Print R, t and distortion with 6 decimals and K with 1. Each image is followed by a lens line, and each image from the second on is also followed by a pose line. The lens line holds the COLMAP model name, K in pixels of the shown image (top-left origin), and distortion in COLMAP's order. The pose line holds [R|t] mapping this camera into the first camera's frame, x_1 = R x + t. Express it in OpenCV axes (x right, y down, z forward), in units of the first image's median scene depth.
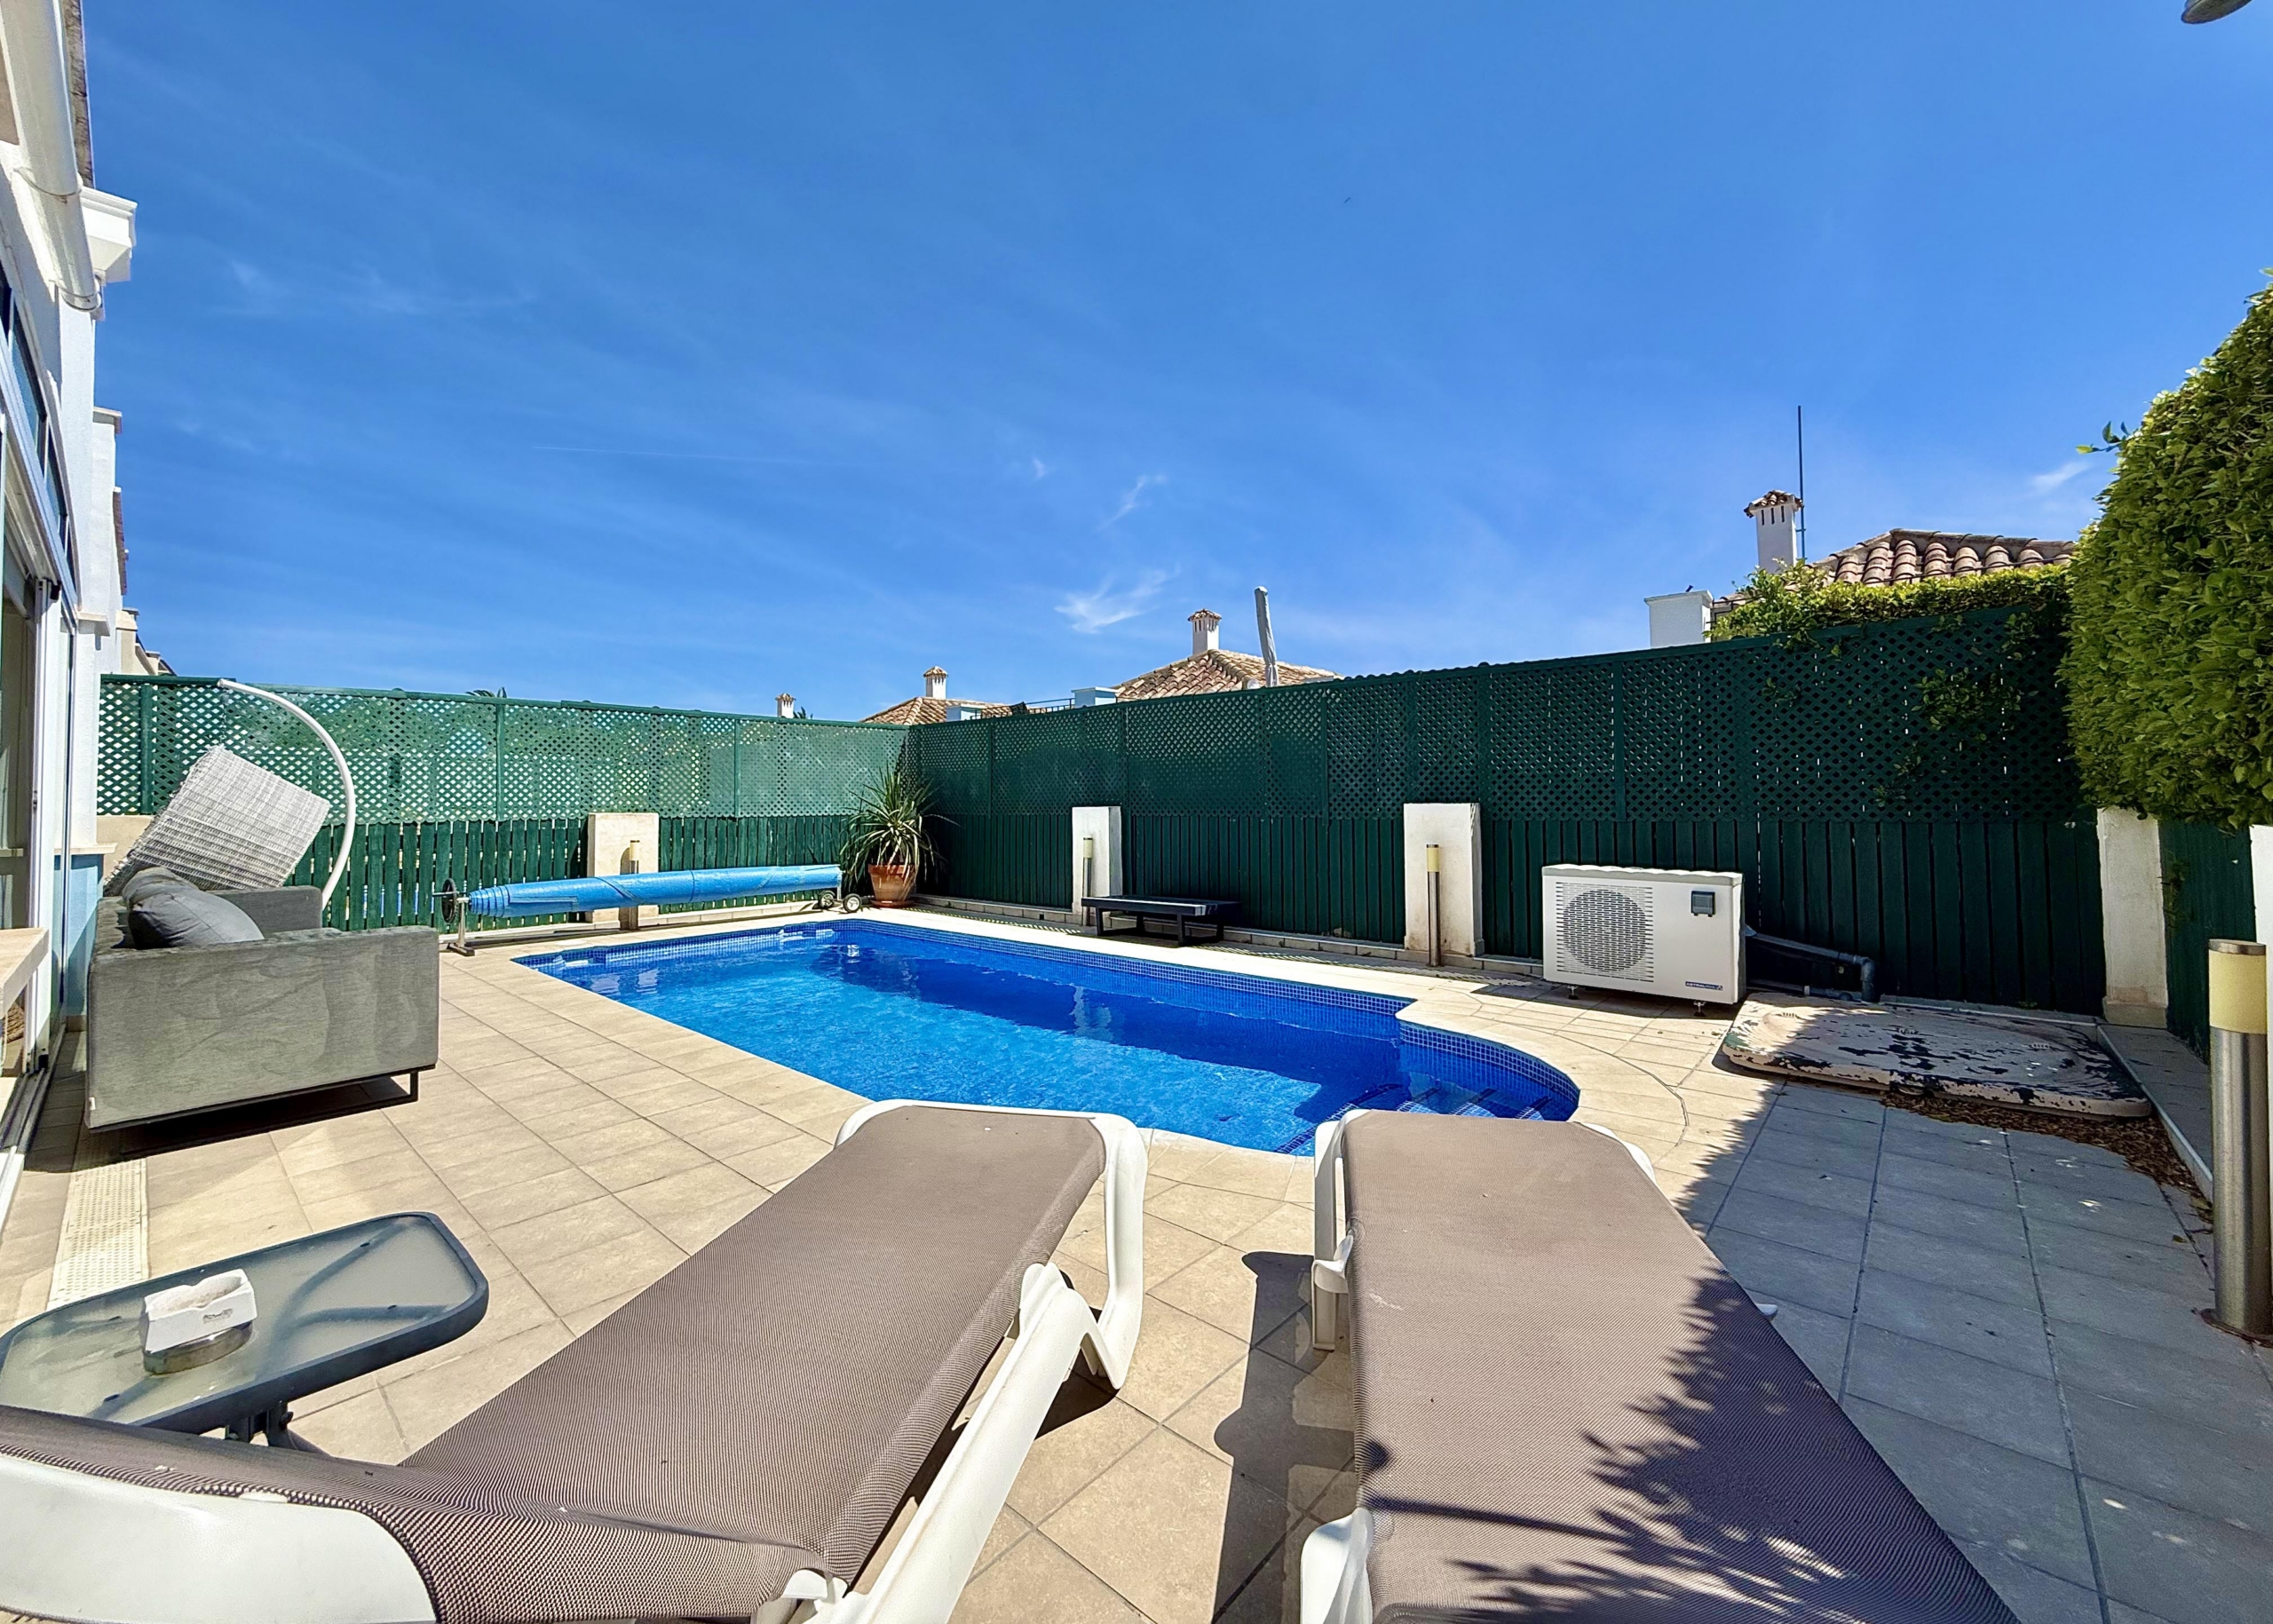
lens RADIAL K [[905.9, 0, 1129.7], [0, 905.9, 795.0], [0, 0, 1]] dist [0.001301, 0.000322]
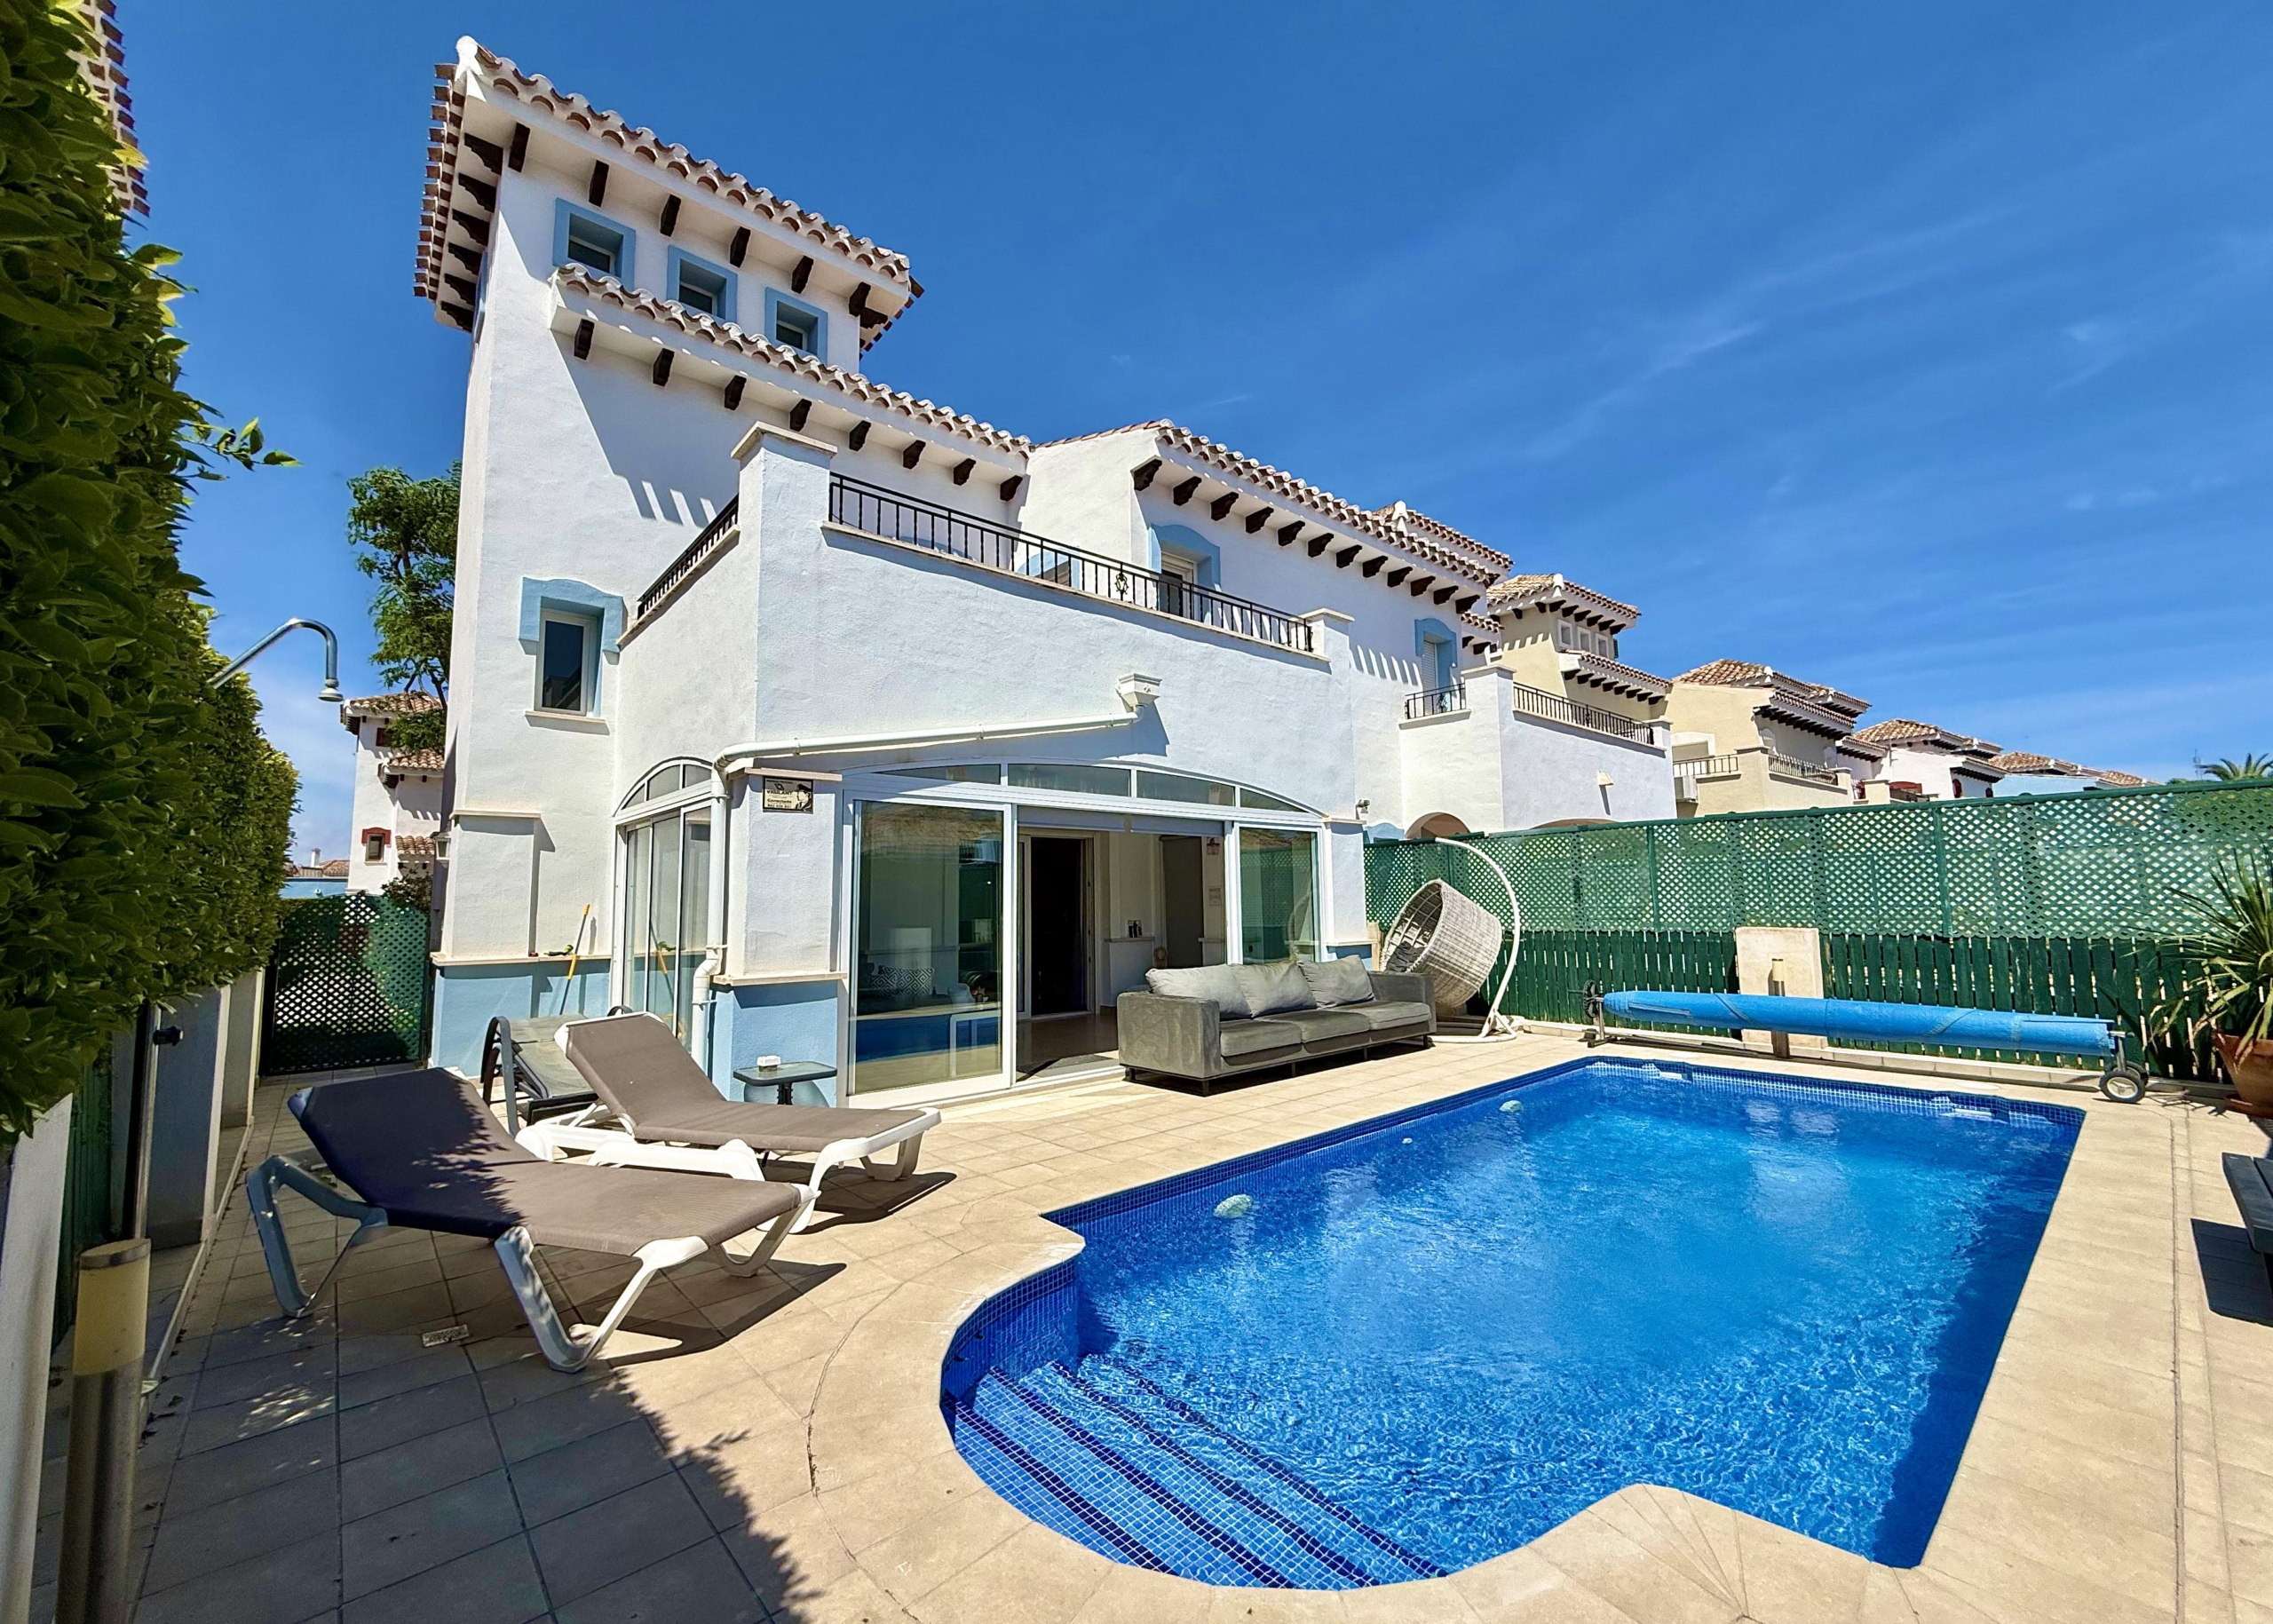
lens RADIAL K [[903.6, 0, 1129.2], [0, 903.6, 813.0], [0, 0, 1]] dist [-0.000699, -0.000113]
pose [[-0.118170, -0.086956, -0.989179, 0.507693], [0.019076, 0.995776, -0.089815, -0.031042], [0.992810, -0.029483, -0.116012, 0.519725]]
